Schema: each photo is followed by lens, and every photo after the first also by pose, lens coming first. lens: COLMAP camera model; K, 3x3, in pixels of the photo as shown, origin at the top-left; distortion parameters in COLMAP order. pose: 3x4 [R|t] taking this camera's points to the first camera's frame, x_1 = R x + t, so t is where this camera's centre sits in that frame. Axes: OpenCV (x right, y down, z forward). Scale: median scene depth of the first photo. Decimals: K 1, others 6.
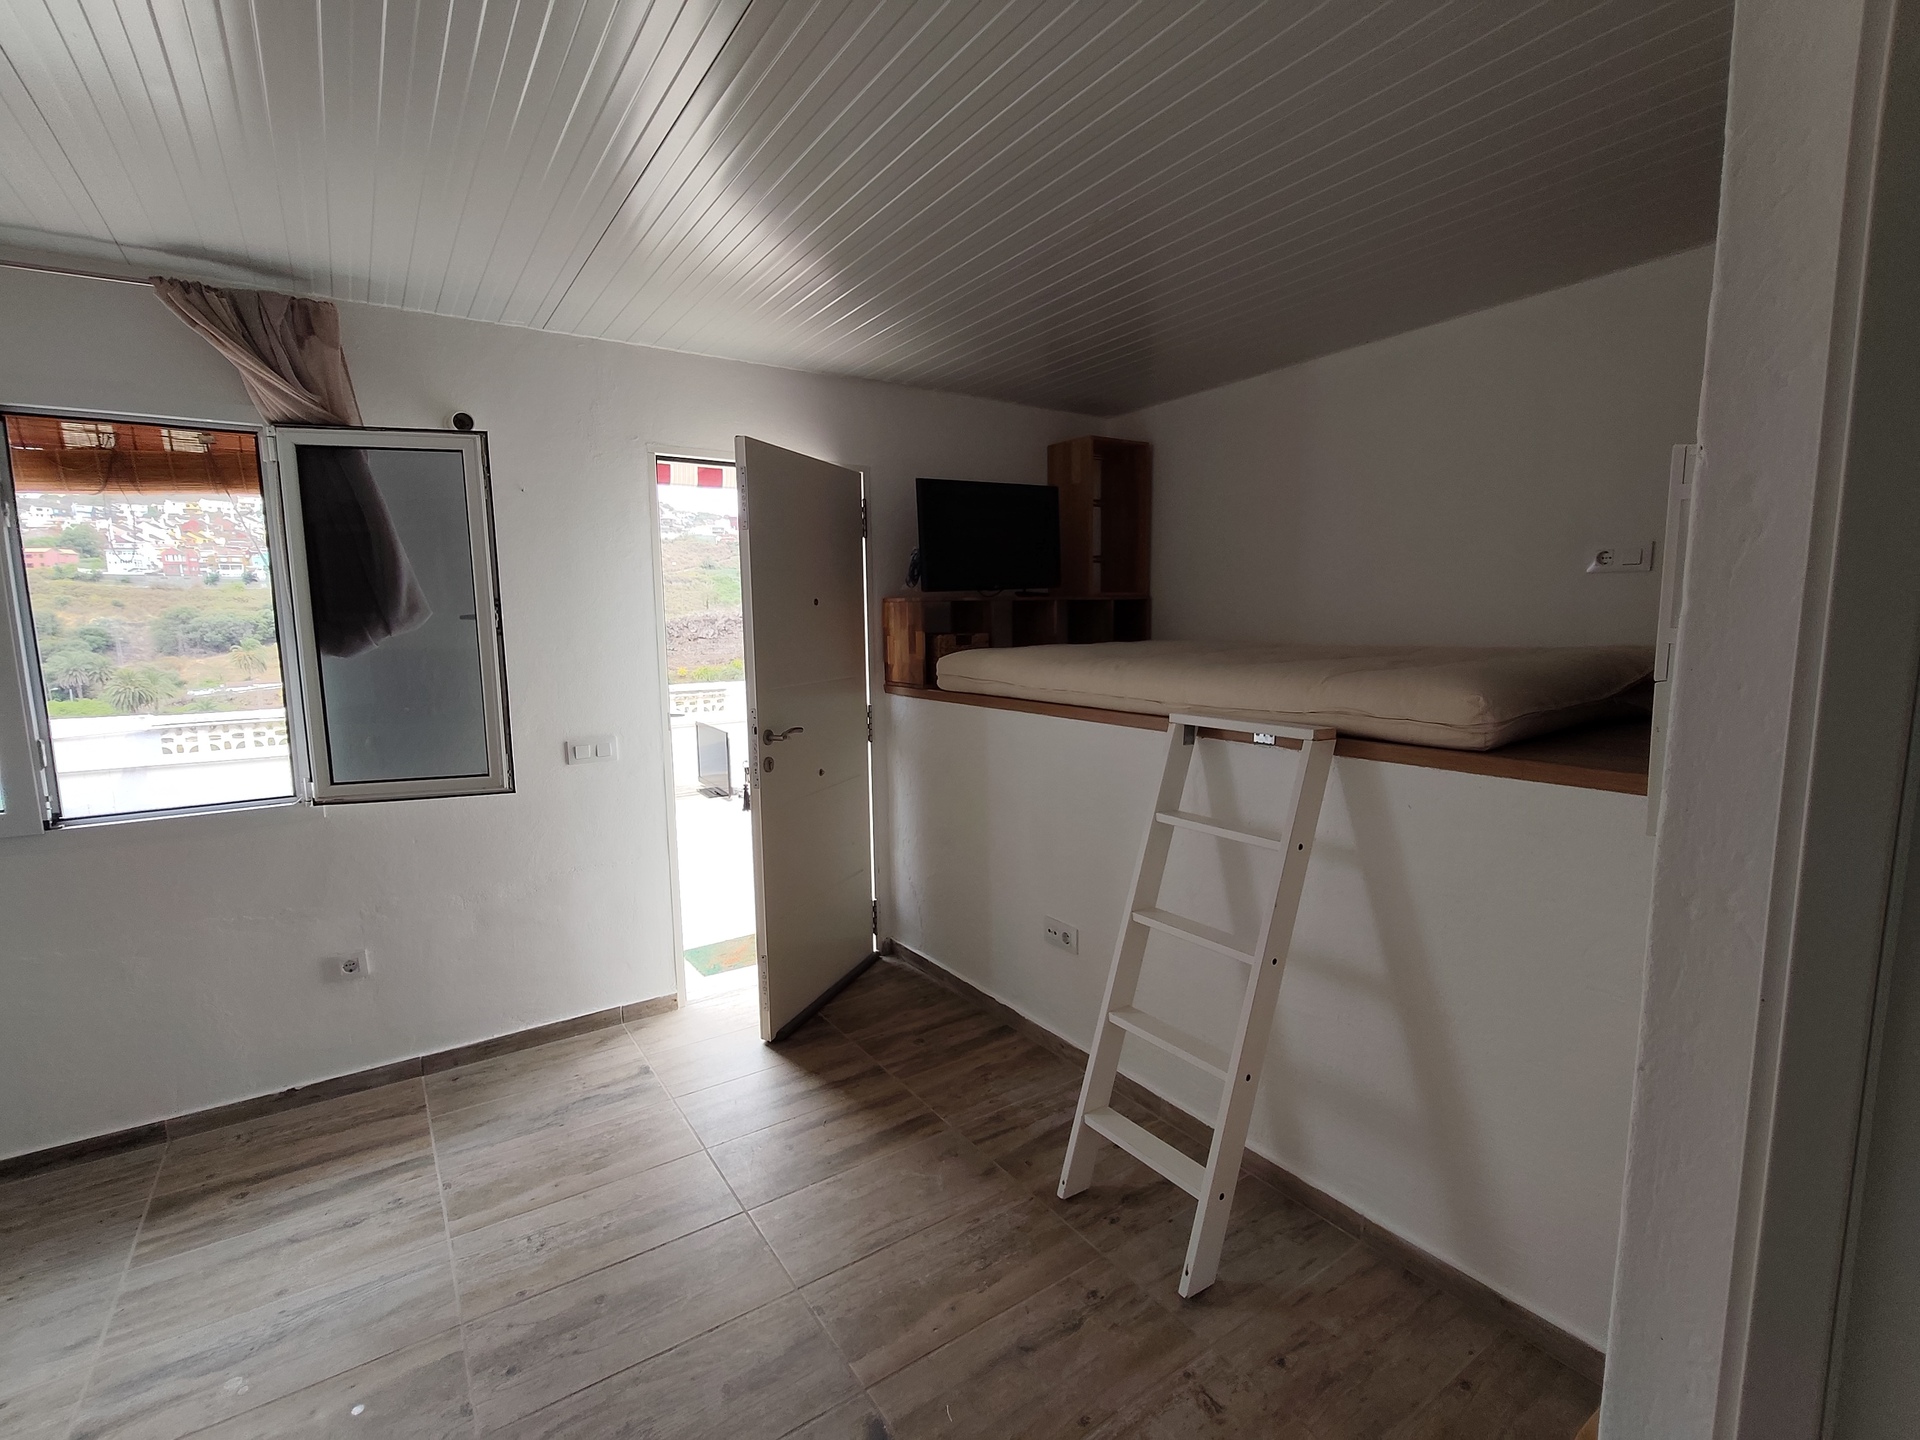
lens RADIAL K [[888.7, 0, 961.3], [0, 888.7, 719.0], [0, 0, 1]] dist [0.000213, 0.000019]
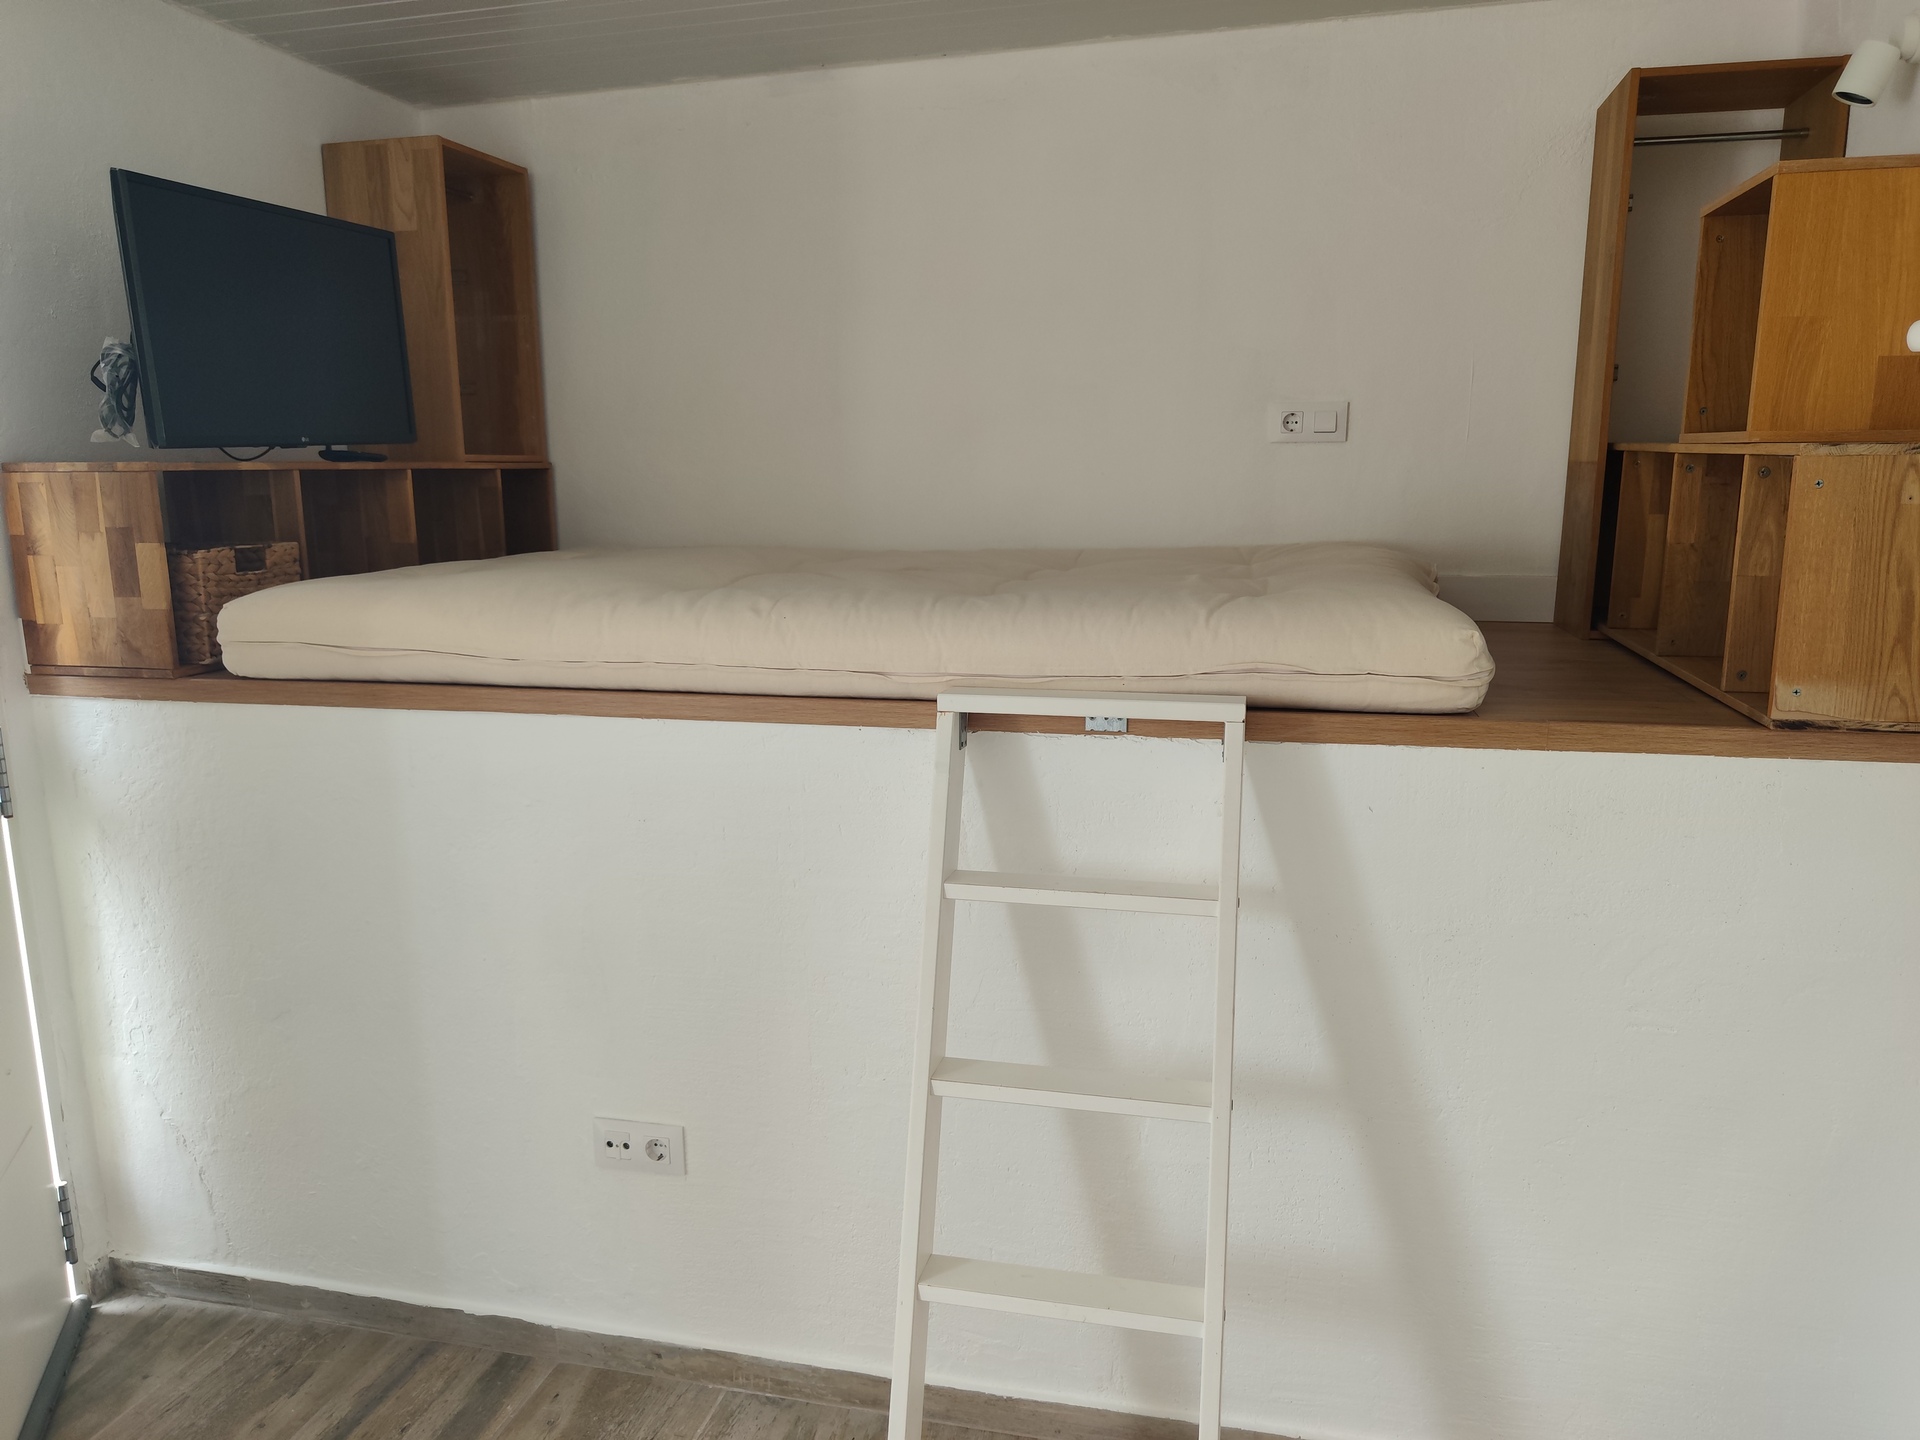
lens RADIAL K [[1351.2, 0, 960.6], [0, 1351.2, 730.8], [0, 0, 1]] dist [-0.013258, 0.004550]
pose [[0.739713, -0.118184, 0.662463, -0.197396], [0.077769, 0.992874, 0.090293, -0.038395], [-0.668414, -0.015272, 0.743633, 0.271166]]
